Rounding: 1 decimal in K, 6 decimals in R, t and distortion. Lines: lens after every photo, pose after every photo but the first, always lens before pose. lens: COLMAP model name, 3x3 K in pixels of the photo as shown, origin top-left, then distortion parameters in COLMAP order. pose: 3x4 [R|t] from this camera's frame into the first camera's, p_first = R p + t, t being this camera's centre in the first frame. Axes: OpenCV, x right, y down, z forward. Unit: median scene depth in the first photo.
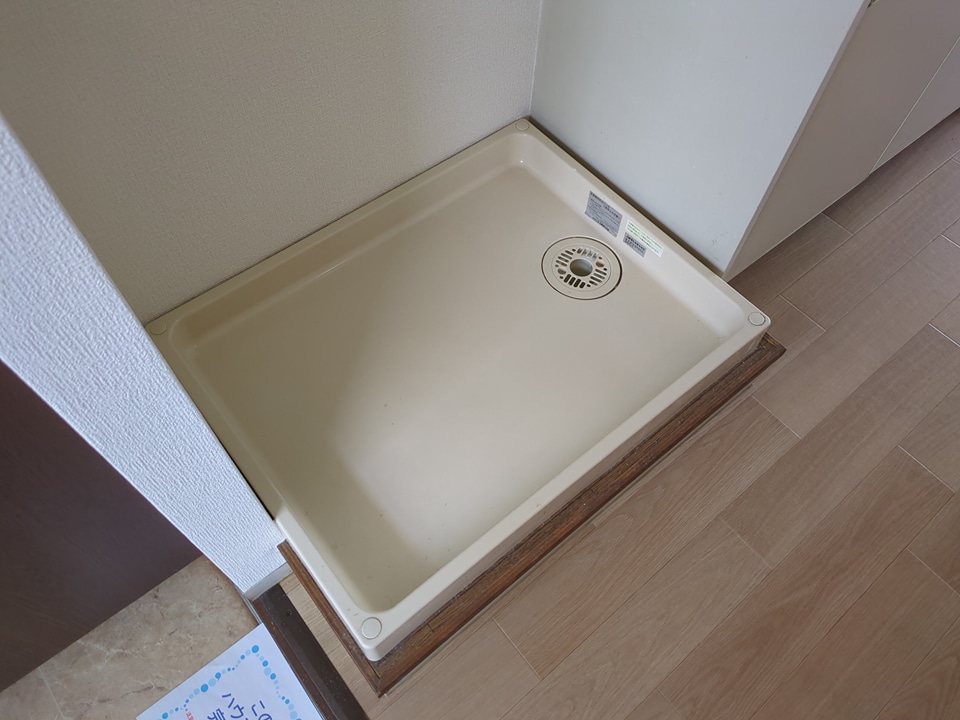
lens RADIAL K [[719.4, 0, 477.0], [0, 719.4, 354.6], [0, 0, 1]] dist [0.034266, -0.017745]
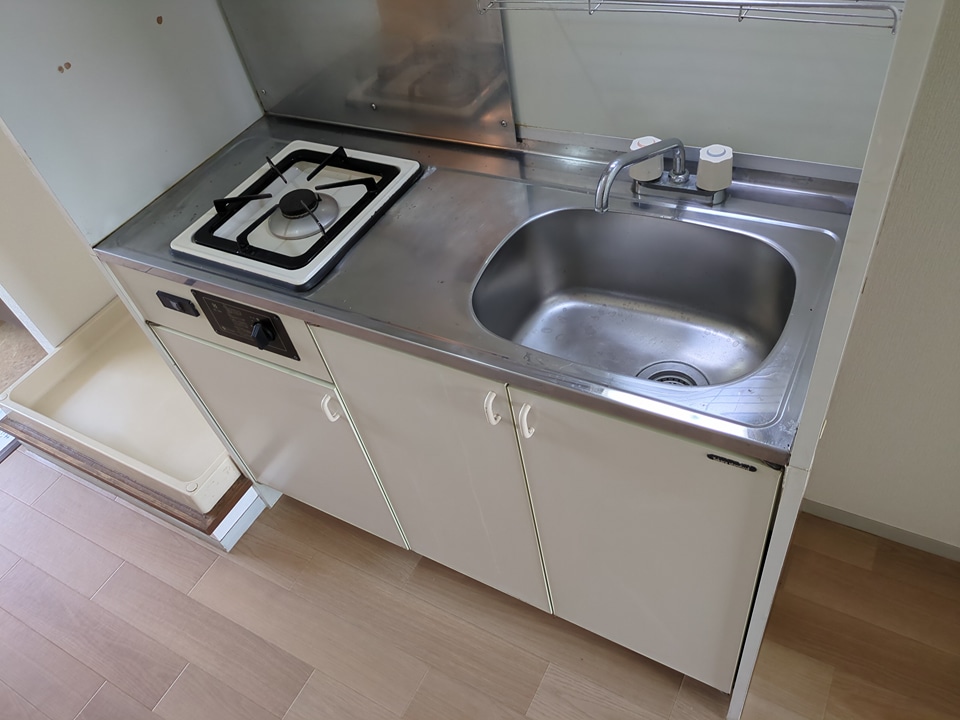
lens RADIAL K [[719.4, 0, 479.3], [0, 719.4, 364.7], [0, 0, 1]] dist [0.034266, -0.017745]
pose [[0.359185, 0.618458, -0.698925, 1.312980], [-0.692670, 0.678560, 0.244466, -0.872263], [0.625455, 0.396316, 0.672116, 0.268322]]
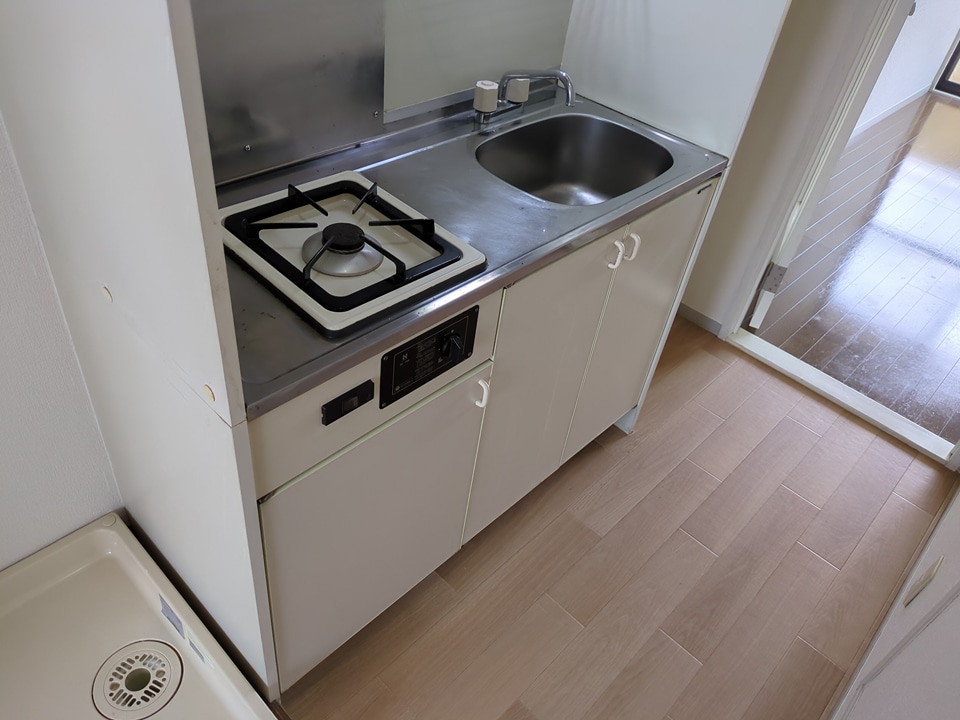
lens RADIAL K [[719.4, 0, 475.6], [0, 719.4, 355.9], [0, 0, 1]] dist [0.034266, -0.017745]
pose [[0.988720, -0.009952, 0.149444, 0.450654], [0.054407, 0.953494, -0.296460, -0.220639], [-0.139544, 0.301247, 0.943280, -0.113490]]
